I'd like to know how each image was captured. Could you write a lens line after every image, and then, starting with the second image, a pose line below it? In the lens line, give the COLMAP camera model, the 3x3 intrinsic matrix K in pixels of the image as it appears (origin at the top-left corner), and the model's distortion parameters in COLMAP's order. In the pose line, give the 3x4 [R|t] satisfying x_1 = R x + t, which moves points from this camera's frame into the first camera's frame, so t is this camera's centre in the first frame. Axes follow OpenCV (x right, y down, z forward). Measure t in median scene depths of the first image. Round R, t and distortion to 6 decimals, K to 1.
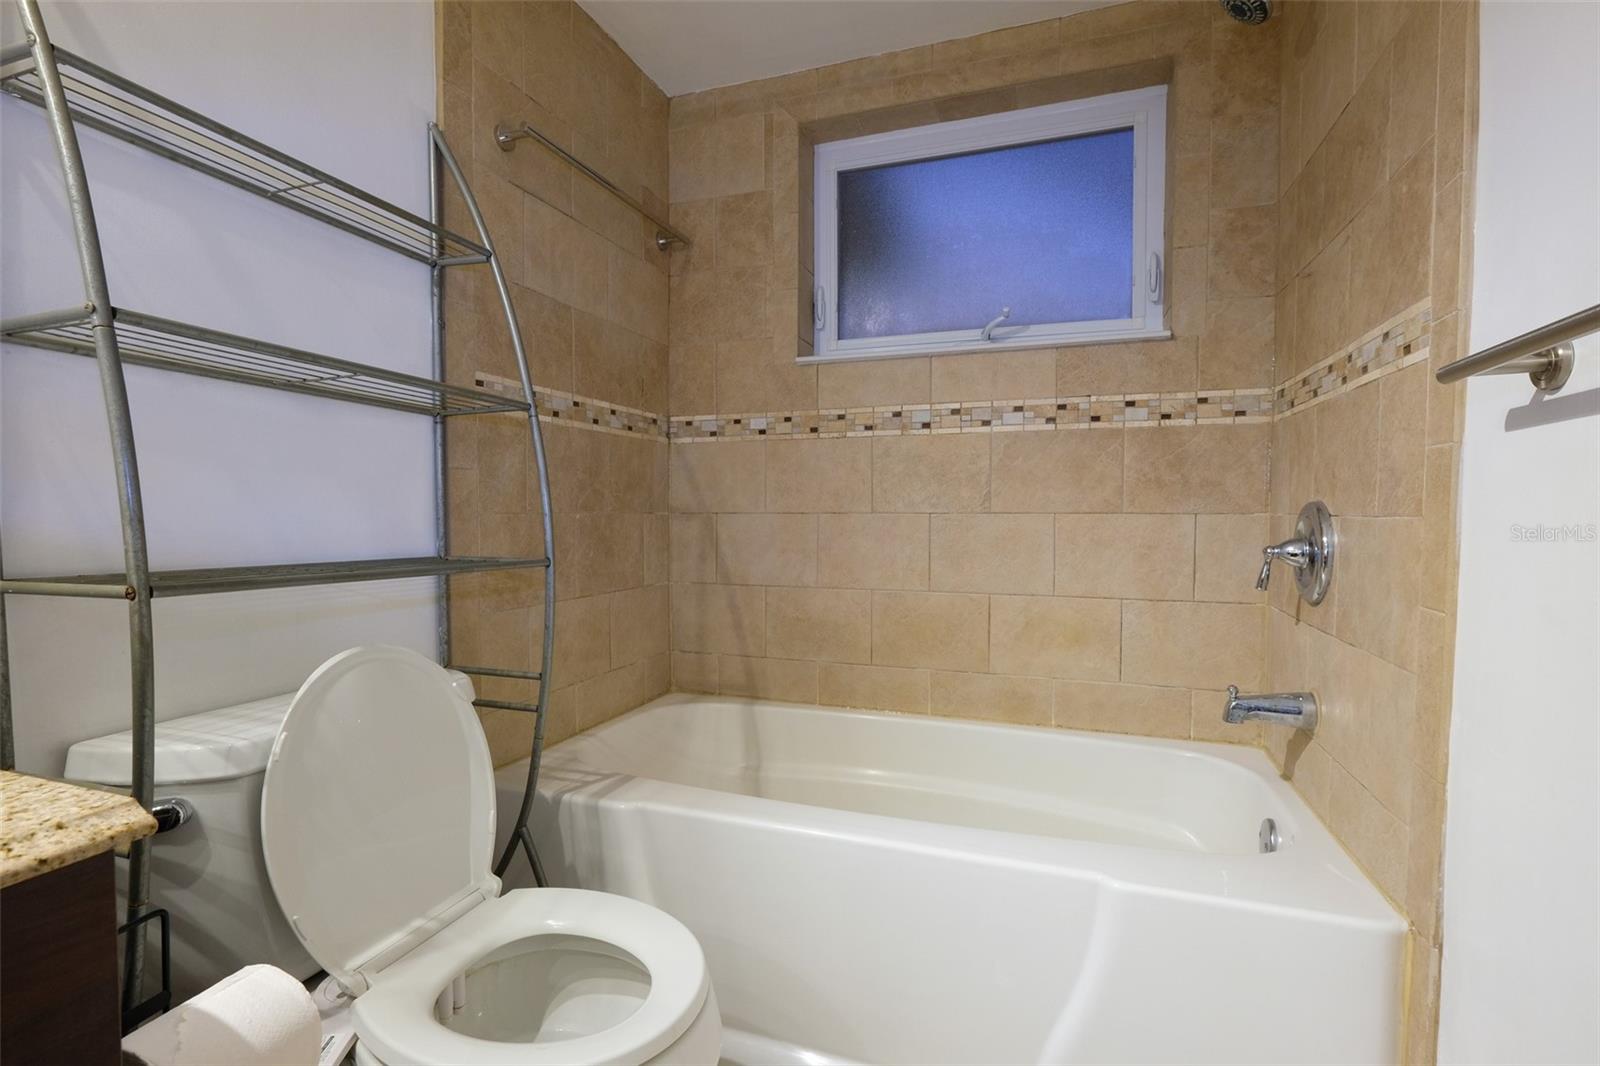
lens RADIAL K [[700.9, 0, 809.6], [0, 700.9, 541.2], [0, 0, 1]] dist [-0.003556, 0.001394]
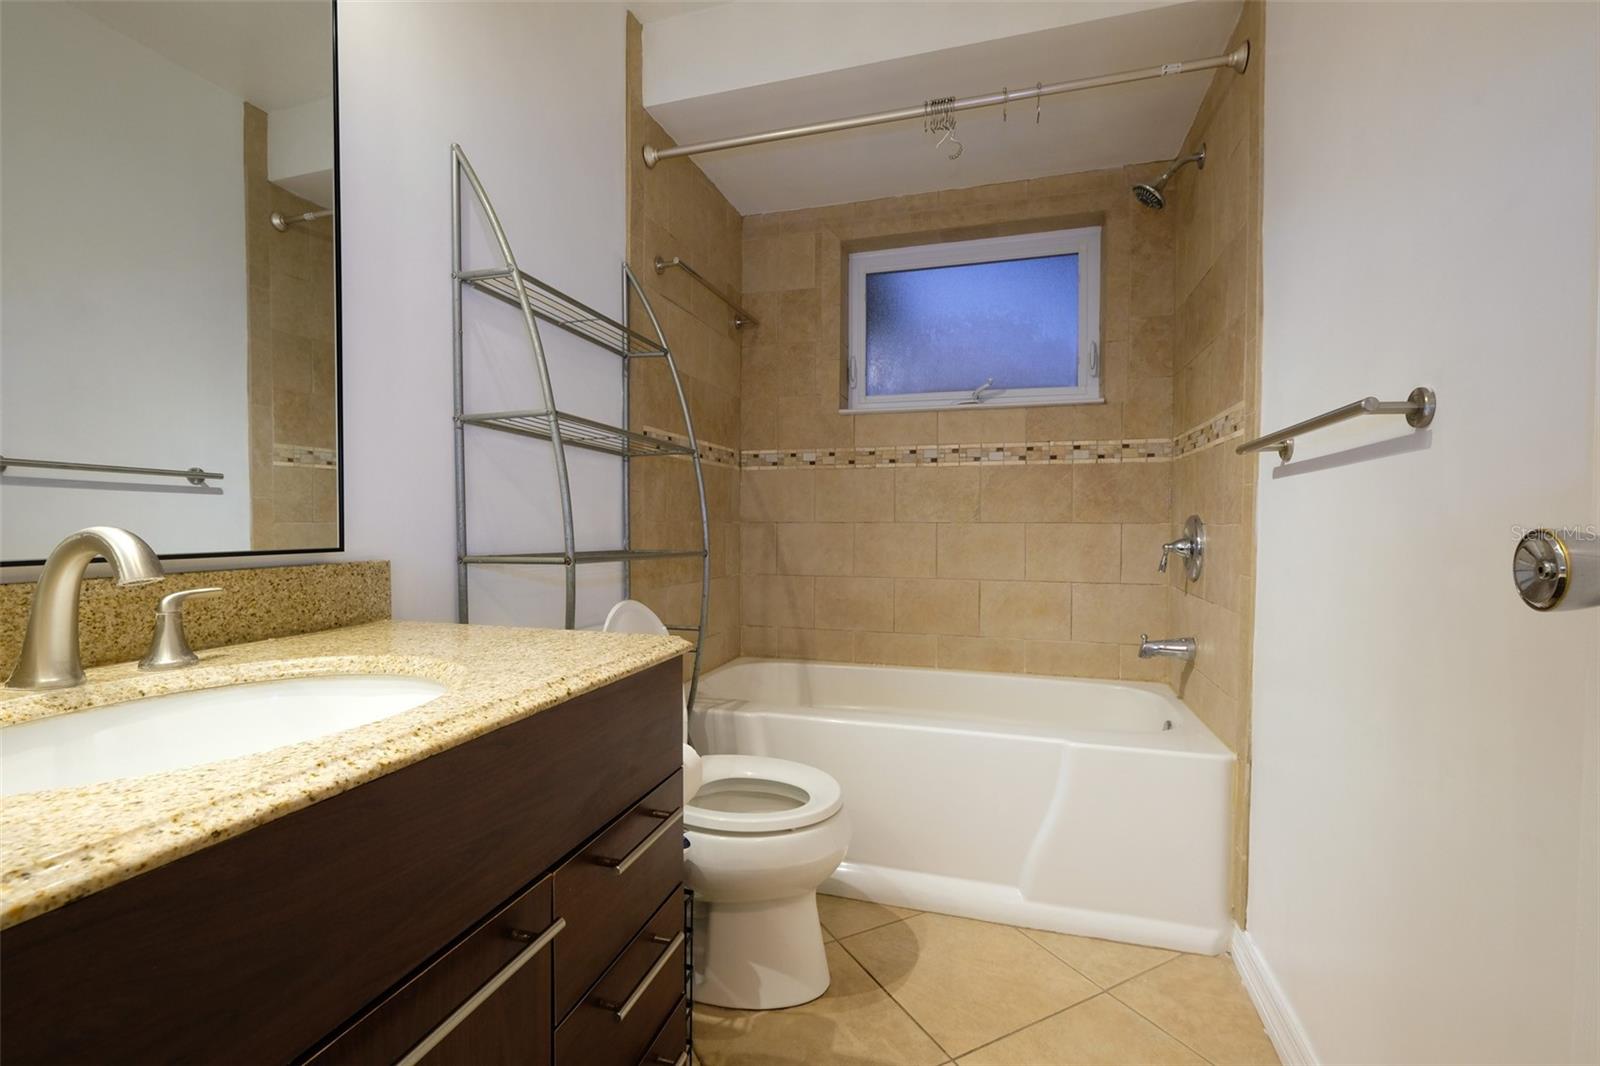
lens RADIAL K [[700.9, 0, 789.3], [0, 700.9, 544.1], [0, 0, 1]] dist [-0.003556, 0.001394]
pose [[0.998920, 0.001374, 0.046450, -0.195163], [-0.000748, 0.999909, -0.013492, 0.022657], [-0.046465, 0.013442, 0.998829, -0.398509]]
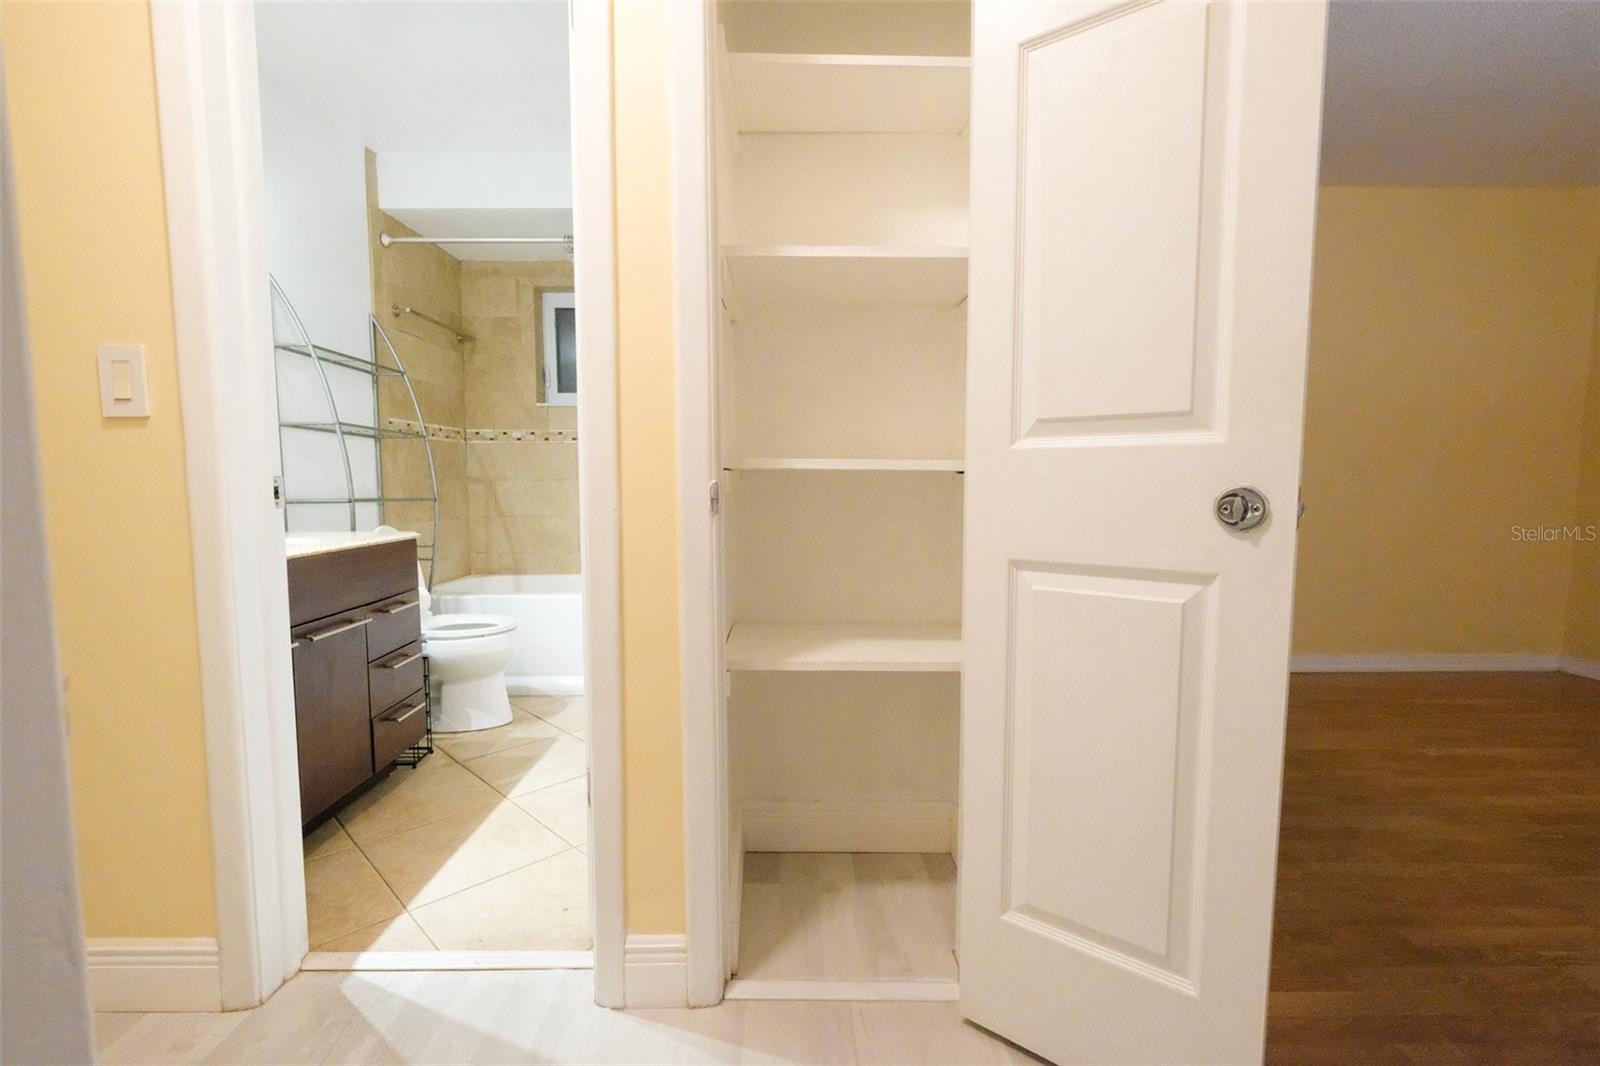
lens RADIAL K [[700.9, 0, 782.0], [0, 700.9, 539.2], [0, 0, 1]] dist [-0.003556, 0.001394]
pose [[0.937765, -0.031288, 0.345859, -0.070800], [0.017428, 0.998918, 0.043114, 0.060967], [-0.346834, -0.034403, 0.937295, -1.254881]]
